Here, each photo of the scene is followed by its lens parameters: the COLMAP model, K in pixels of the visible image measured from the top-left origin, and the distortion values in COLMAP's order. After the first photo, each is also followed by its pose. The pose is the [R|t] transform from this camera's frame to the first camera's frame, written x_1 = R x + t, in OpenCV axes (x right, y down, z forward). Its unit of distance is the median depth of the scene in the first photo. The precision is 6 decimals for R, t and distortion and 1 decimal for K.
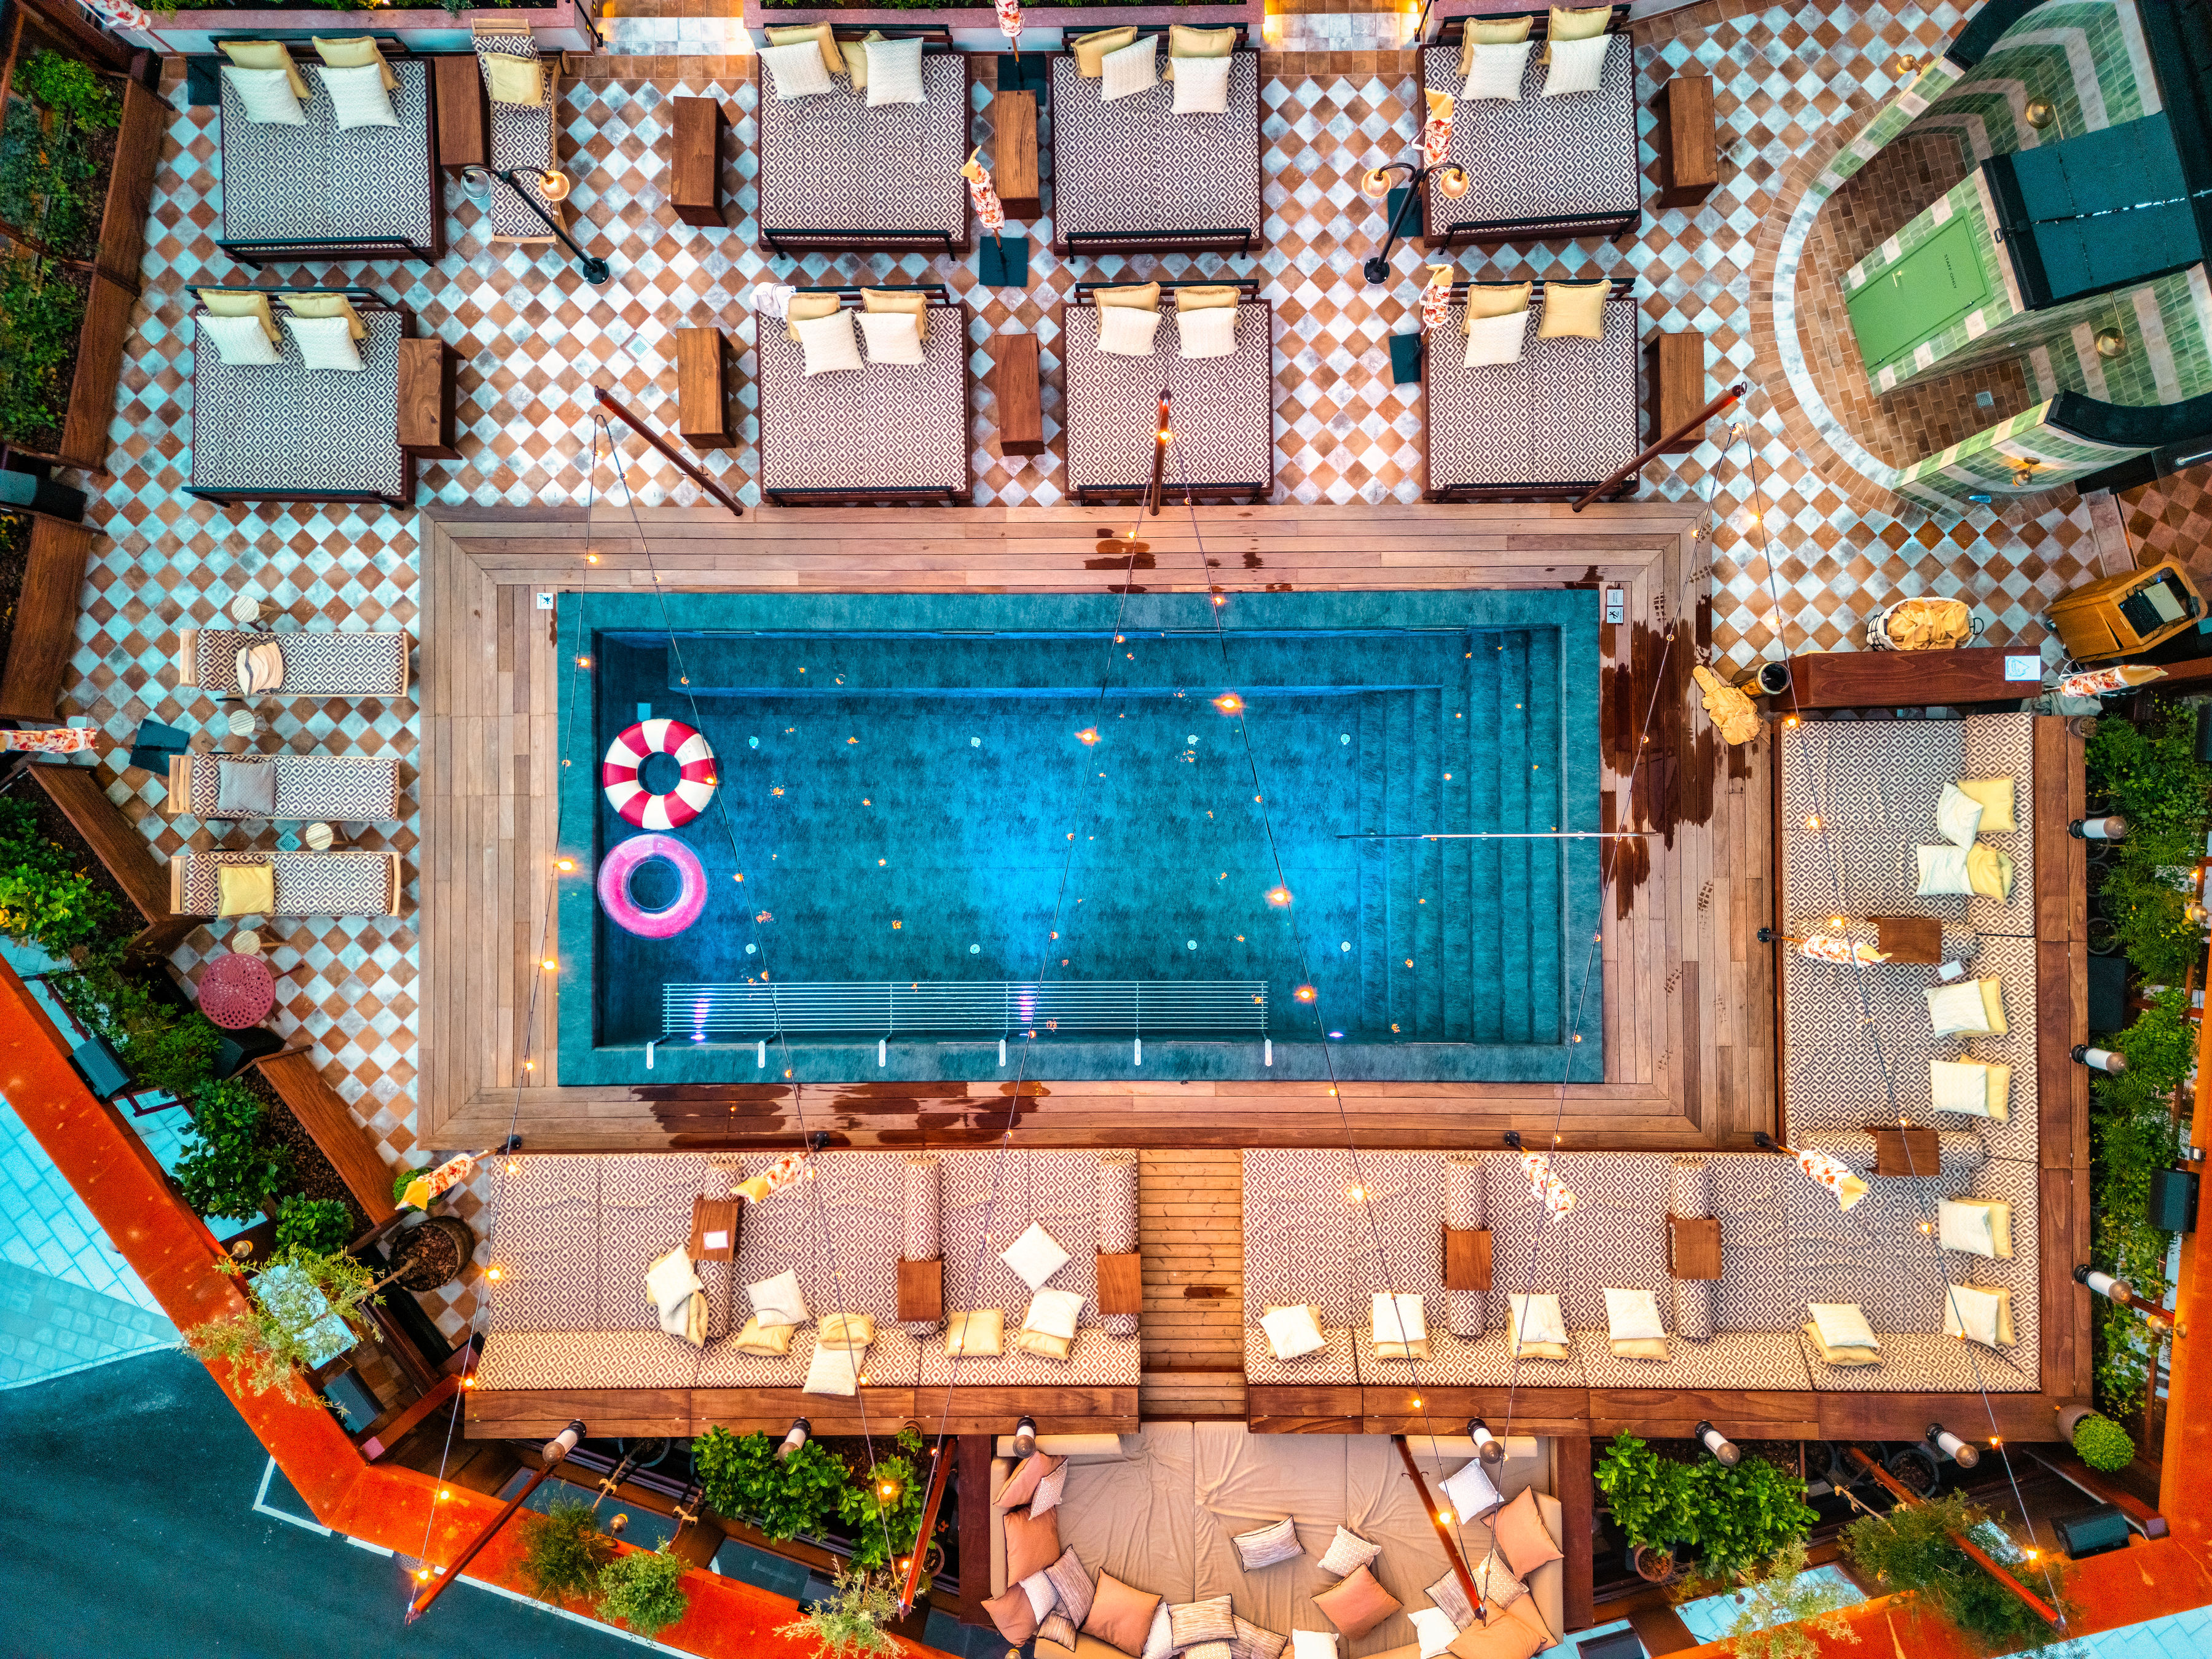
lens RADIAL K [[1554.7, 0, 1118.2], [0, 1554.7, 795.1], [0, 0, 1]] dist [0.102379, -0.089926]
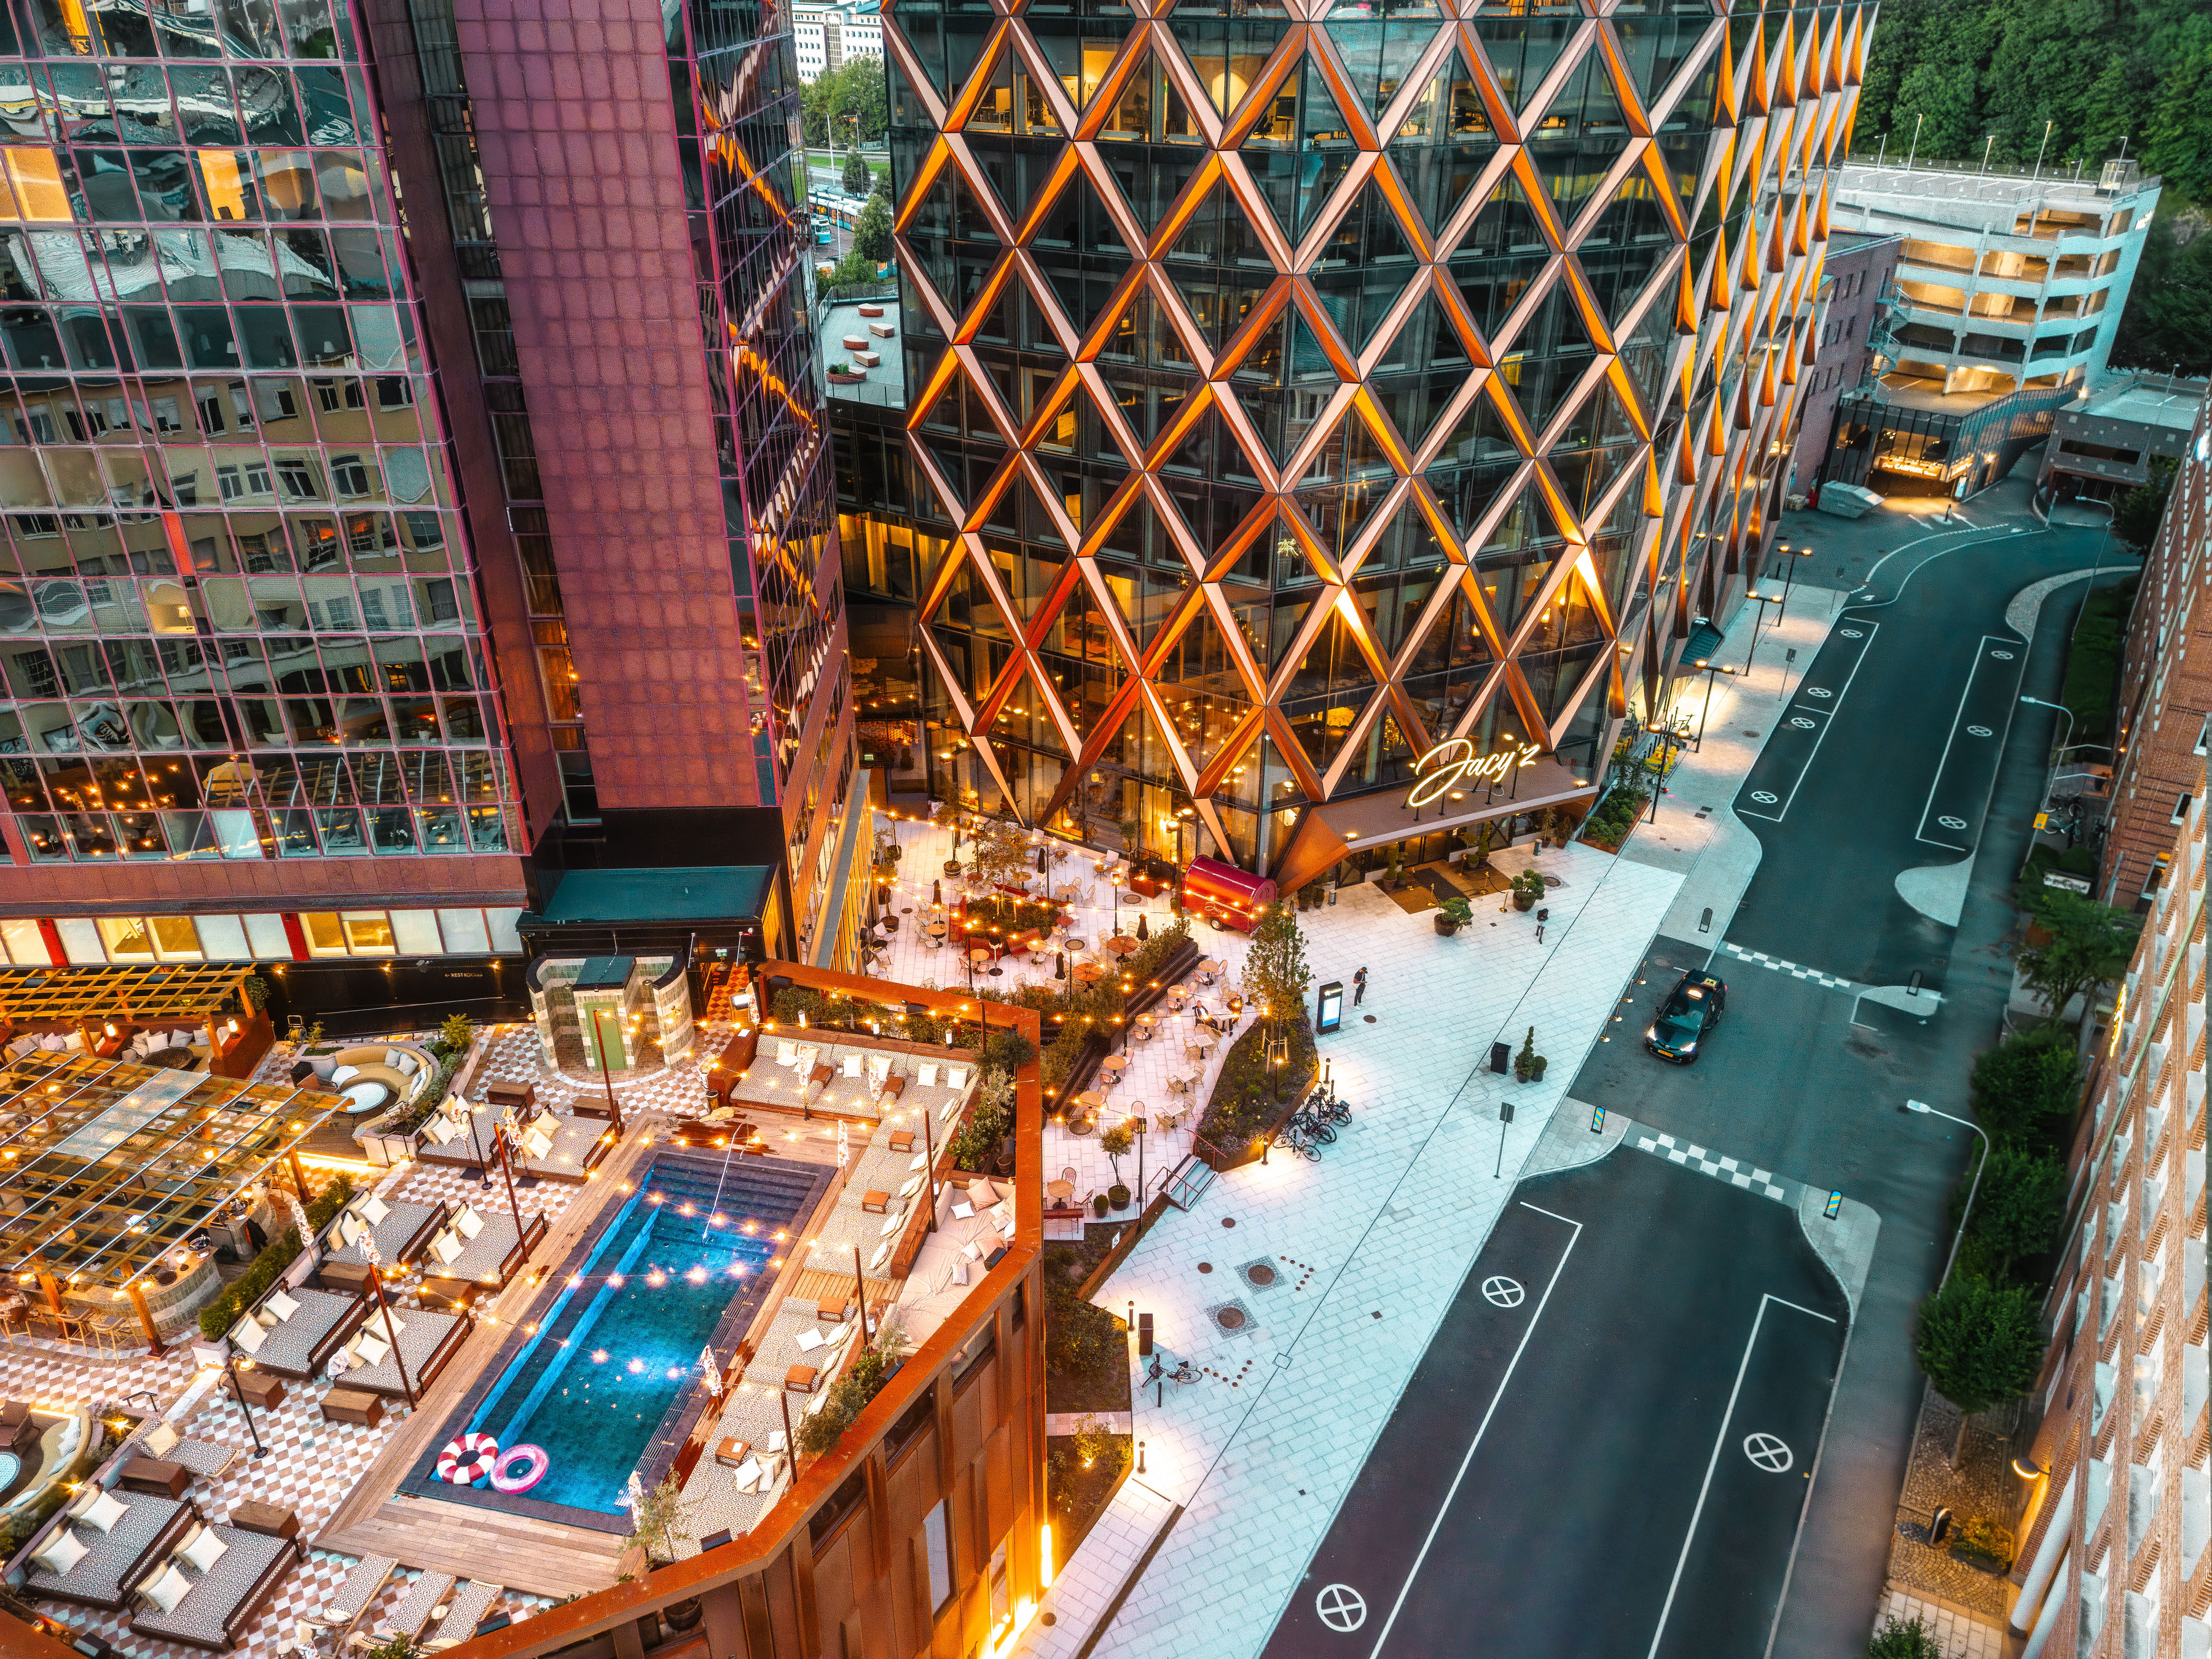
lens RADIAL K [[1554.7, 0, 1118.2], [0, 1554.7, 795.1], [0, 0, 1]] dist [0.102379, -0.089926]
pose [[0.209778, -0.462336, 0.861533, -1.450673], [0.977561, 0.116465, -0.175530, 0.971714], [-0.019184, 0.879023, 0.476393, -0.708984]]
